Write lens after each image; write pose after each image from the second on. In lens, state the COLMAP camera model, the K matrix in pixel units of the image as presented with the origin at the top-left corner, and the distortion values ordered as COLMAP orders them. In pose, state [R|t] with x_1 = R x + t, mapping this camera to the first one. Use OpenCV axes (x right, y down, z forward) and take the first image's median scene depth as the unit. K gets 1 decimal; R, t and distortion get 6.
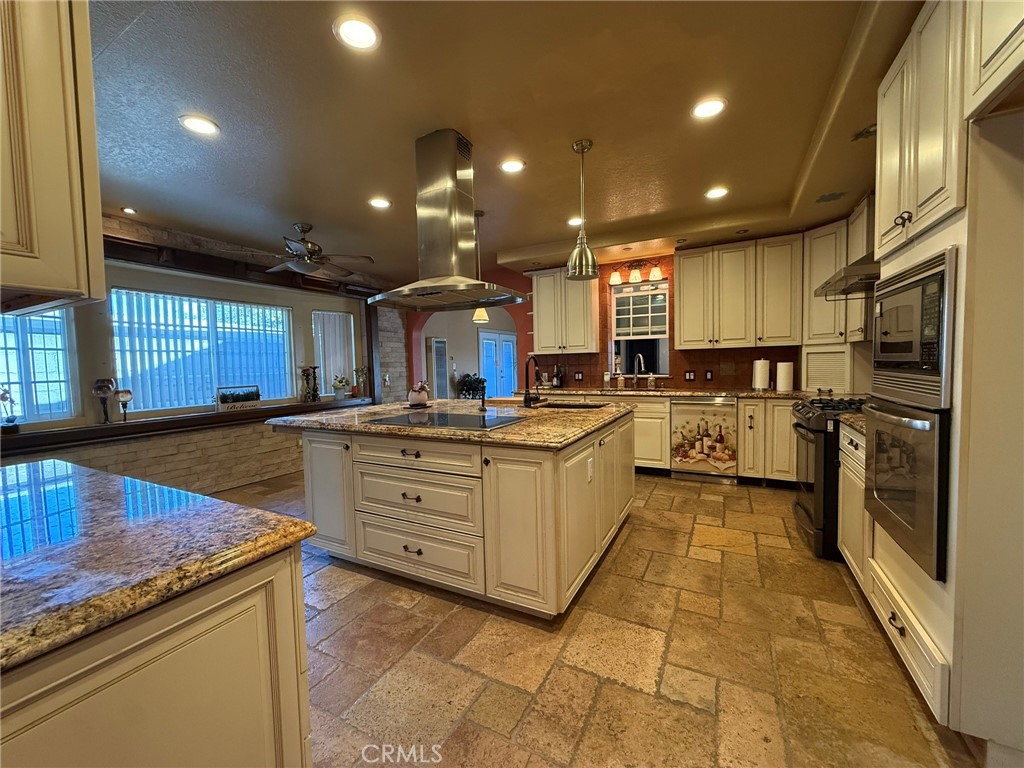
lens RADIAL K [[407.2, 0, 509.1], [0, 407.2, 384.1], [0, 0, 1]] dist [-0.001392, 0.000499]
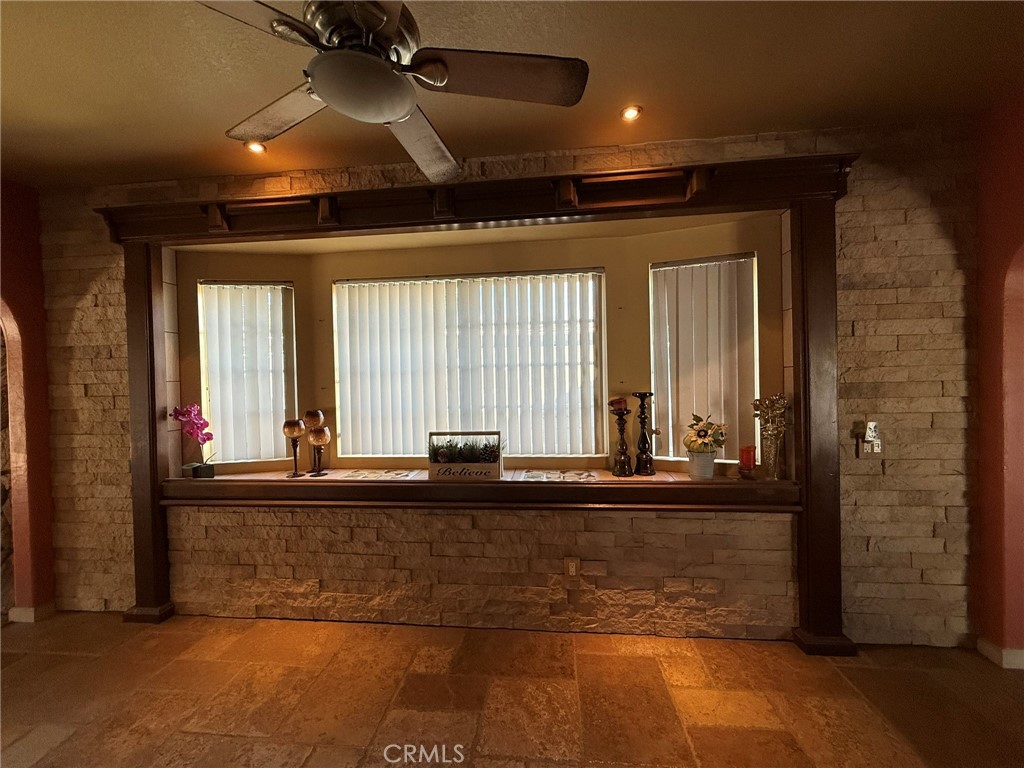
lens RADIAL K [[407.2, 0, 509.1], [0, 407.2, 384.1], [0, 0, 1]] dist [-0.001392, 0.000499]
pose [[0.377796, 0.019500, -0.925683, -0.120552], [-0.032388, 0.999445, 0.007835, -0.049834], [0.925322, 0.027021, 0.378218, 0.668446]]
